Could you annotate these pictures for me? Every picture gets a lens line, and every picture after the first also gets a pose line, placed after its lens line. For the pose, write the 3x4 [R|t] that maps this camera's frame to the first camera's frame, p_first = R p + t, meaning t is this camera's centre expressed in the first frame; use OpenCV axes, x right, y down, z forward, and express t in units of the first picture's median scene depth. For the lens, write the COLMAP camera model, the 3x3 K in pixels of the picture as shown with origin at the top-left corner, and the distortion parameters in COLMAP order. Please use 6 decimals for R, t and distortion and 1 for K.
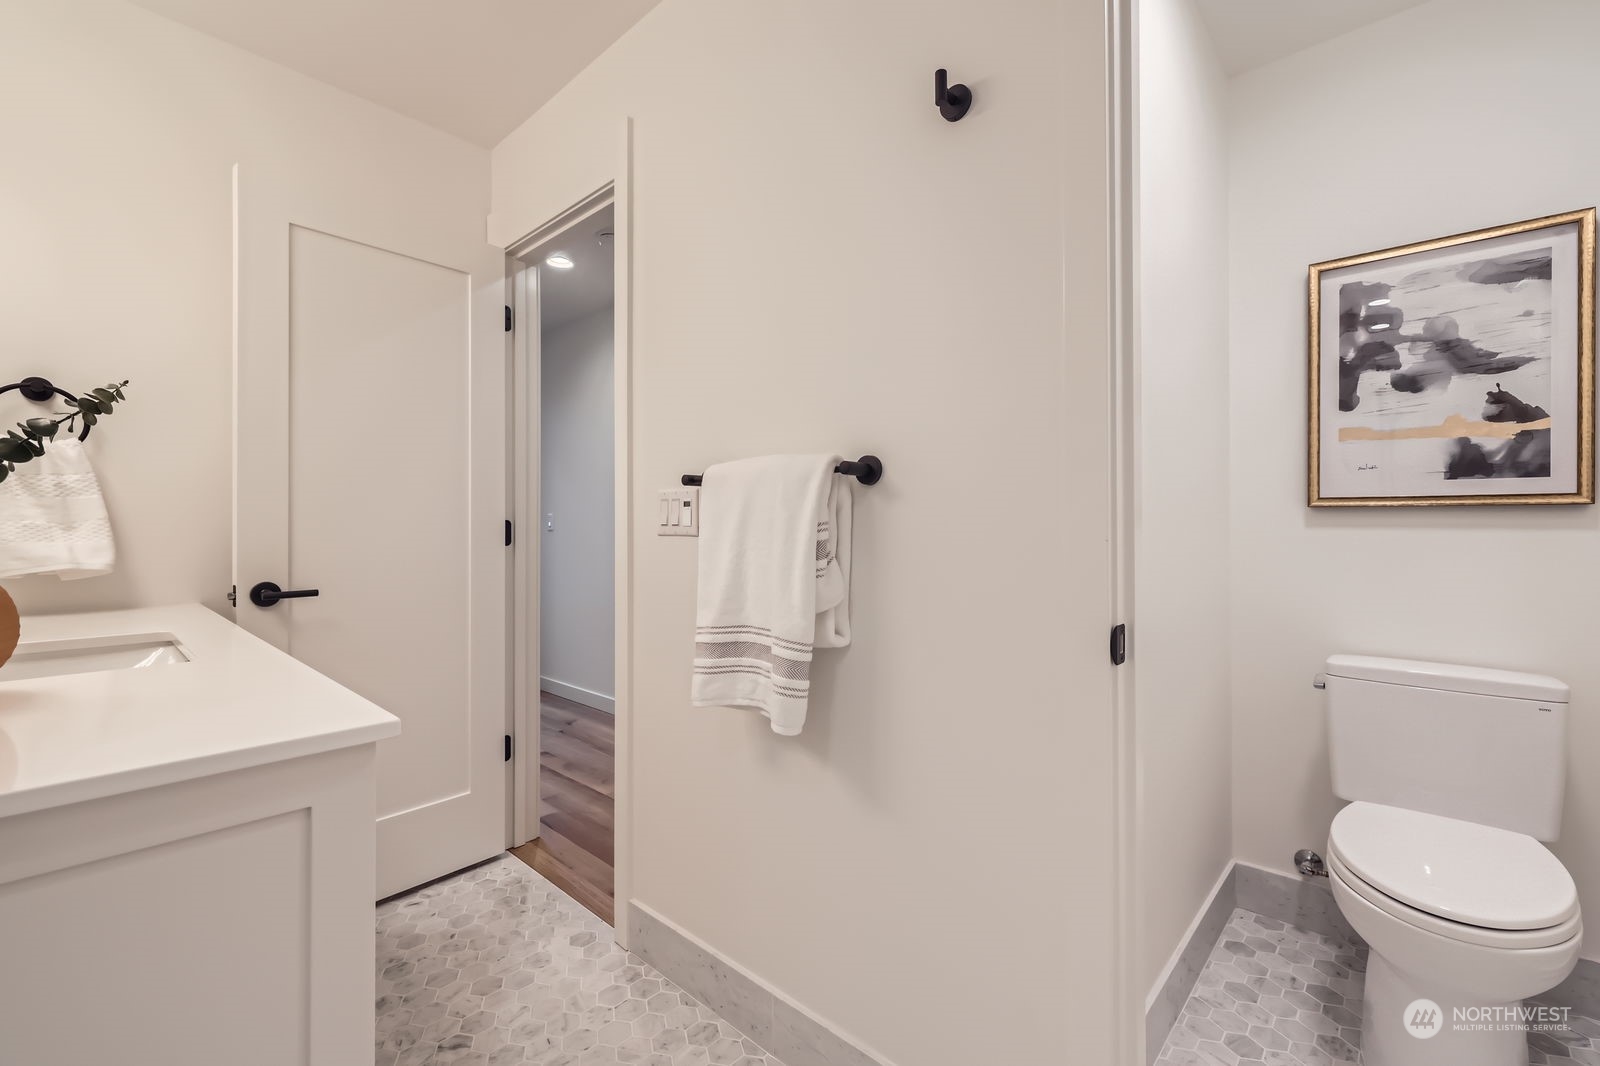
lens RADIAL K [[664.1, 0, 803.1], [0, 664.1, 536.8], [0, 0, 1]] dist [0.002010, -0.000205]
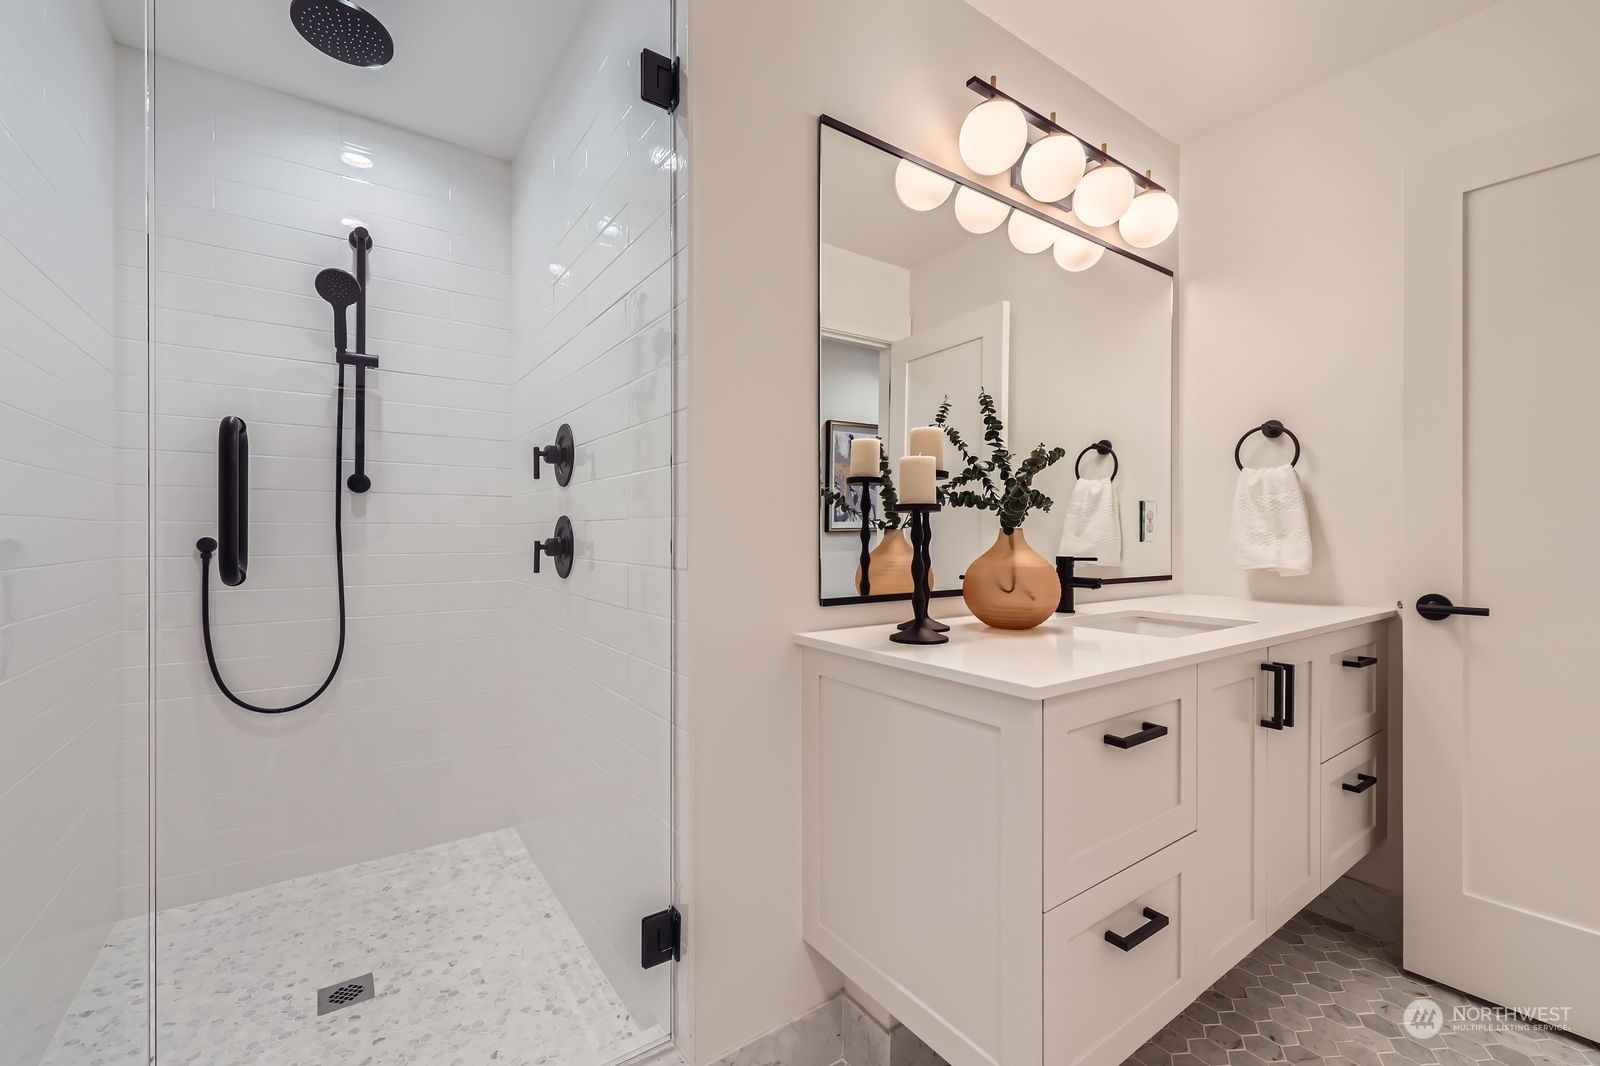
lens RADIAL K [[664.1, 0, 803.1], [0, 664.1, 536.8], [0, 0, 1]] dist [0.002010, -0.000205]
pose [[-0.195816, 0.004899, -0.980629, 0.308573], [-0.014513, 0.999864, 0.007893, -0.007162], [0.980533, 0.015777, -0.195718, 0.351437]]
